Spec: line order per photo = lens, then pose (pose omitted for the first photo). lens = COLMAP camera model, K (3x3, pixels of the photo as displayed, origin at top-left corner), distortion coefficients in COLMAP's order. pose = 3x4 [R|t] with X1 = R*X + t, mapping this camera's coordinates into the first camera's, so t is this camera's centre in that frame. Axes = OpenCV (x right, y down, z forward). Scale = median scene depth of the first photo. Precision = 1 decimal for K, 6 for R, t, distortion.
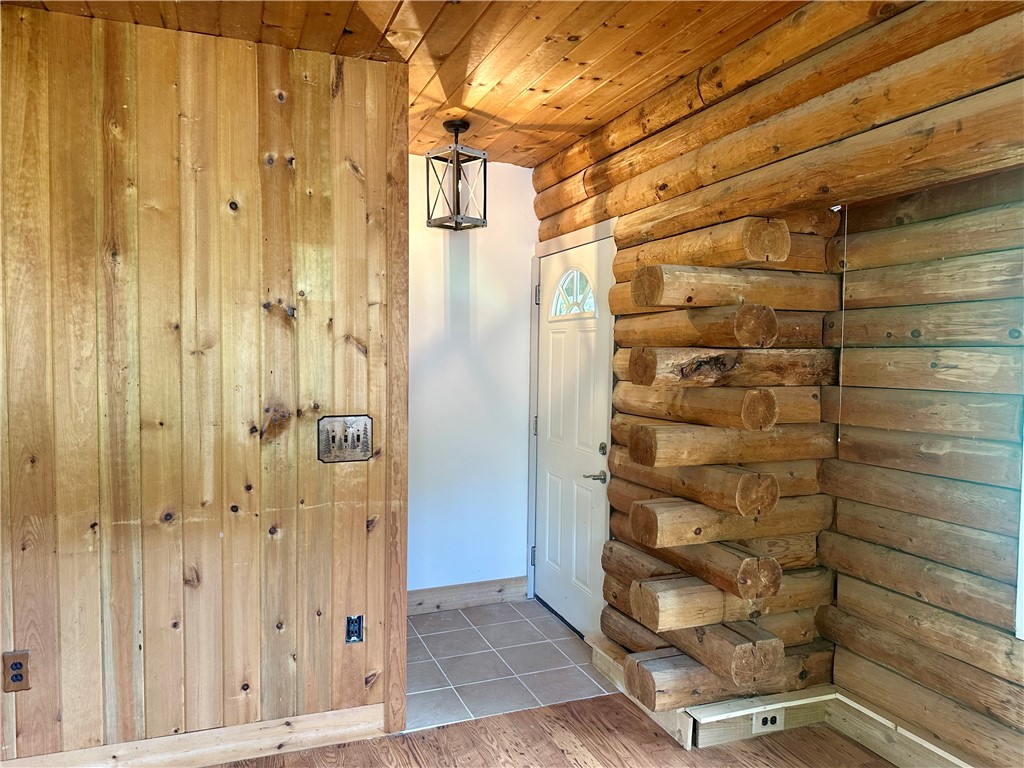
lens RADIAL K [[720.3, 0, 502.1], [0, 720.3, 382.3], [0, 0, 1]] dist [0.097107, -0.113099]
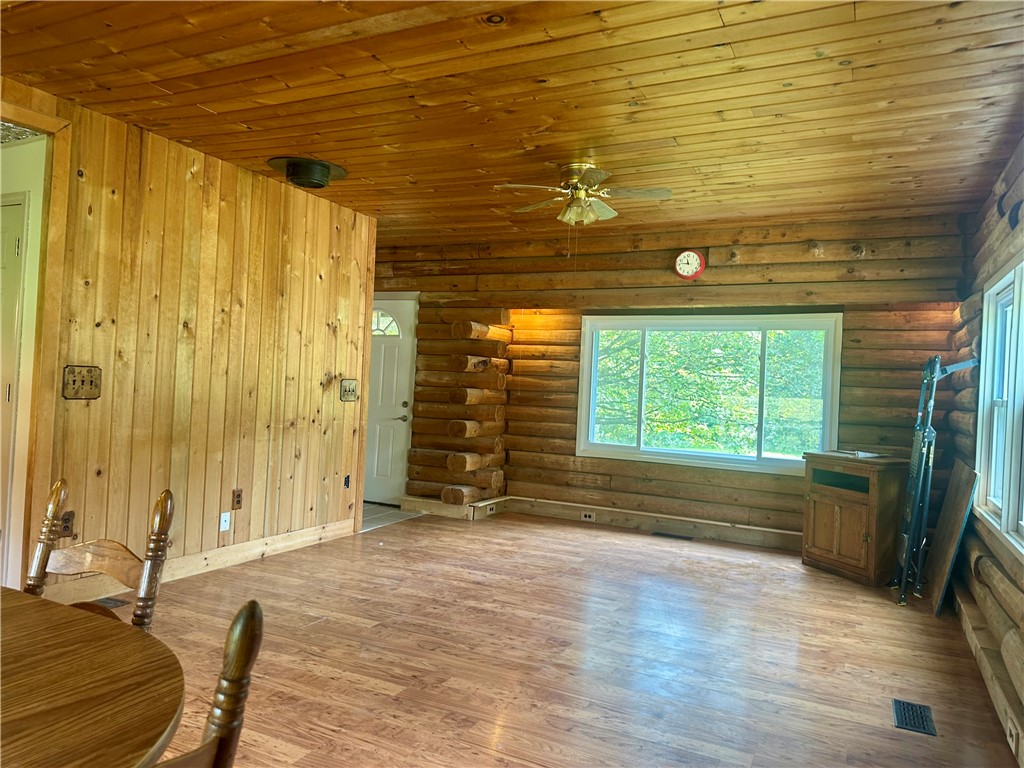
lens RADIAL K [[720.3, 0, 502.1], [0, 720.3, 382.3], [0, 0, 1]] dist [0.097107, -0.113099]
pose [[0.735005, 0.029094, 0.677437, -1.324660], [-0.013119, 0.999502, -0.028692, 0.110230], [-0.677935, 0.012201, 0.735021, -0.849276]]
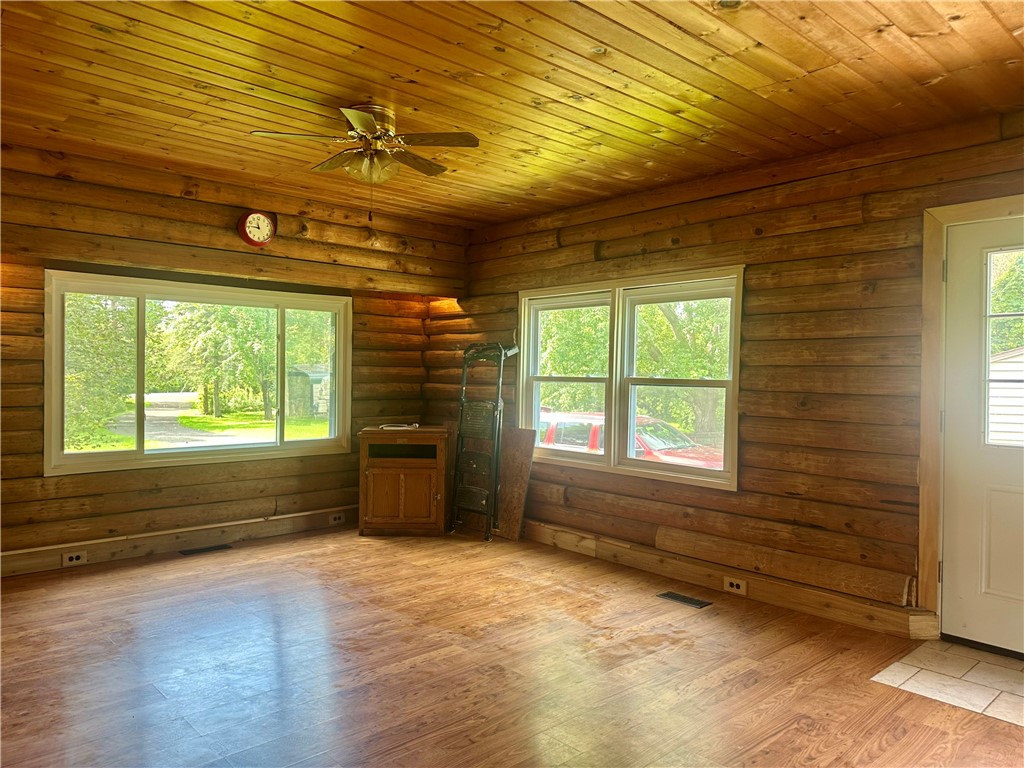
lens RADIAL K [[720.3, 0, 502.1], [0, 720.3, 382.3], [0, 0, 1]] dist [0.097107, -0.113099]
pose [[-0.373563, -0.022125, 0.927341, -1.432965], [0.022637, 0.999200, 0.032959, 0.035032], [-0.927329, 0.033305, -0.372763, 0.473262]]
